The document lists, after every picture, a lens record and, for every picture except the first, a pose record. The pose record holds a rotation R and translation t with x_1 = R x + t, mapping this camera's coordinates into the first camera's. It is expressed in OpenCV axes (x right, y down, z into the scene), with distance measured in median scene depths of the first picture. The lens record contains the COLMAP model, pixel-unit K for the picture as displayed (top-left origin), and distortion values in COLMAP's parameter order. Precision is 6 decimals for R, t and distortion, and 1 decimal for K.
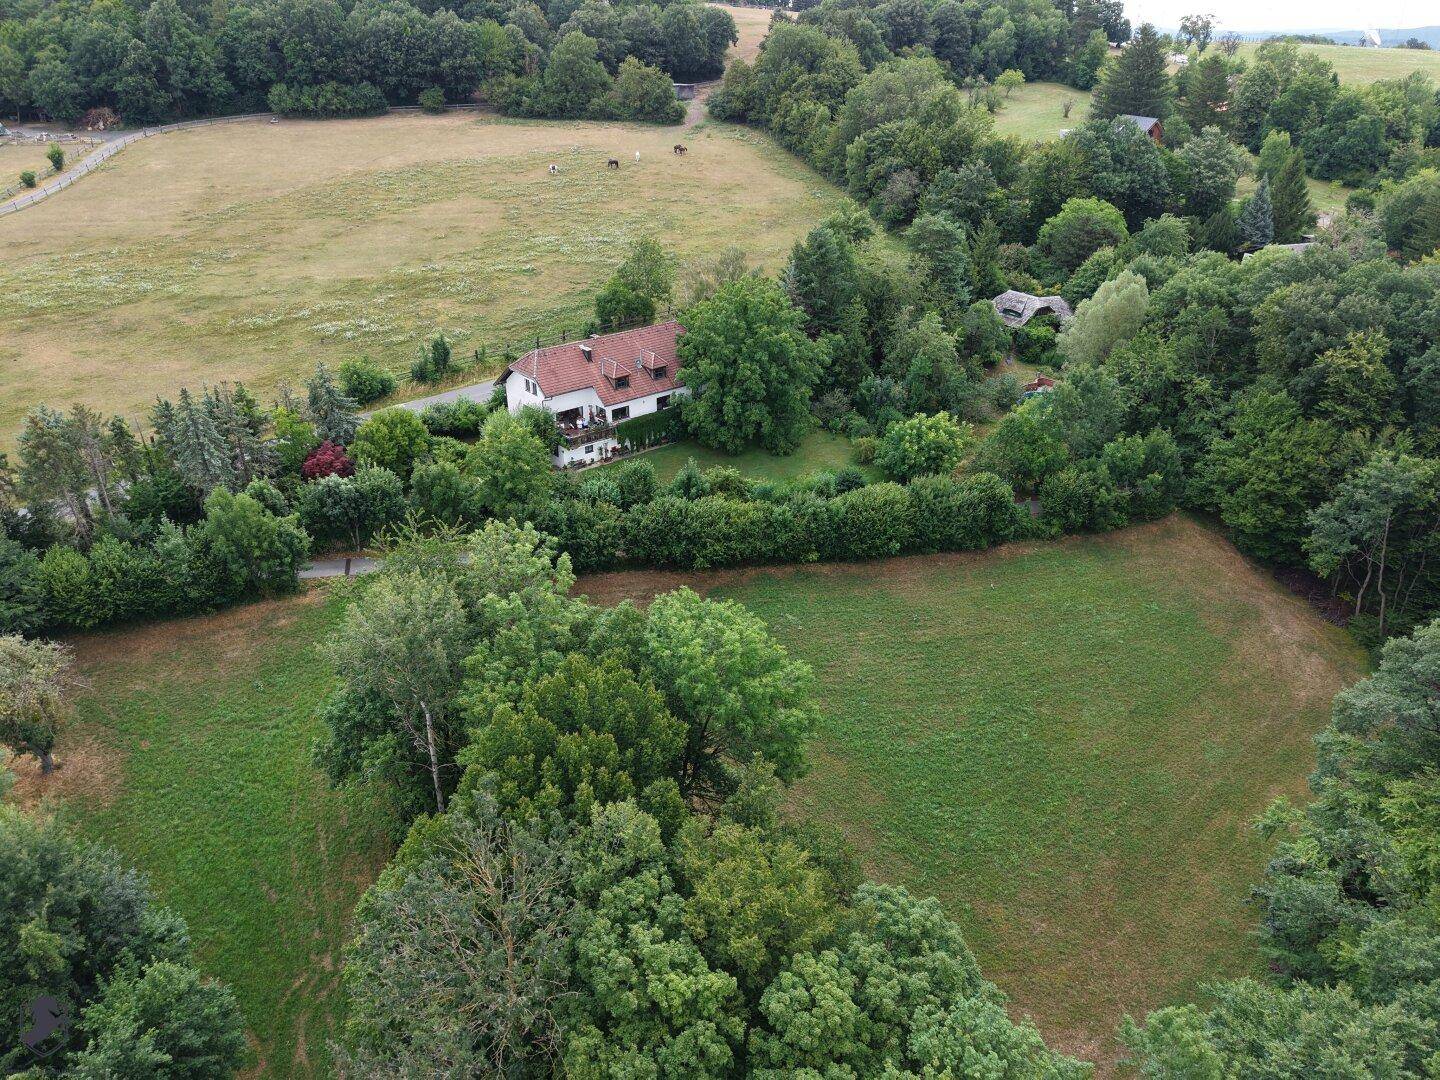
lens RADIAL K [[963.5, 0, 717.2], [0, 963.5, 532.8], [0, 0, 1]] dist [0.054462, -0.068319]
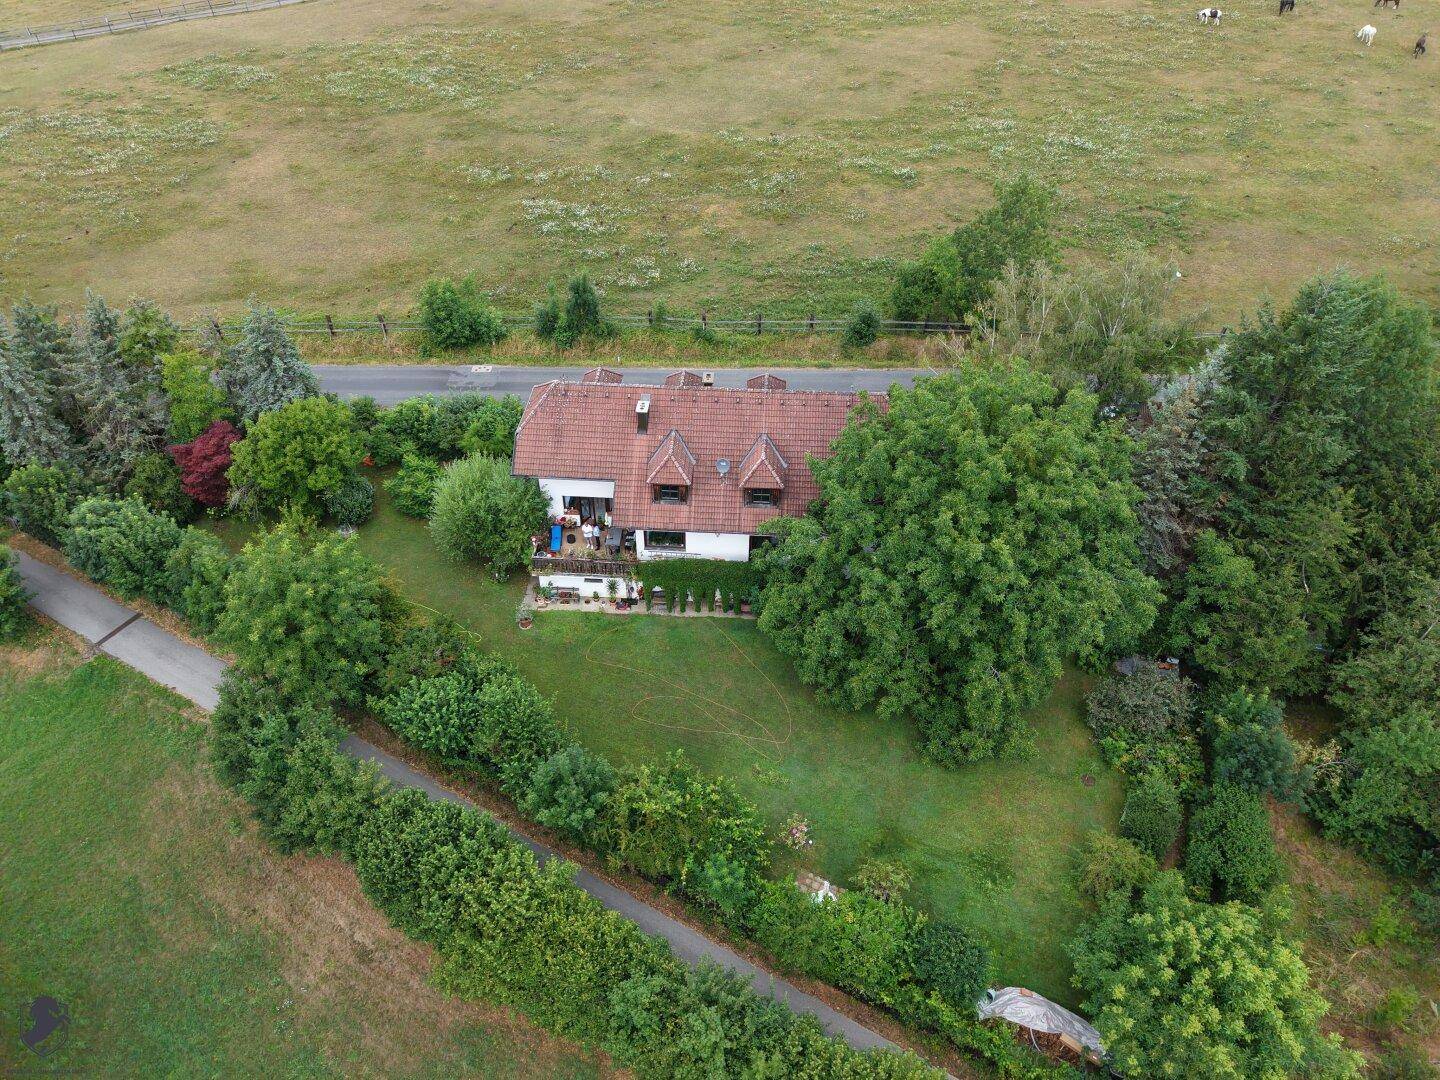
lens RADIAL K [[965.2, 0, 716.7], [0, 965.2, 538.4], [0, 0, 1]] dist [0.024062, -0.022523]
pose [[0.722928, 0.439620, -0.533019, 0.178535], [-0.324086, 0.897087, 0.300339, -0.261717], [0.610199, -0.044379, 0.791004, 0.543642]]
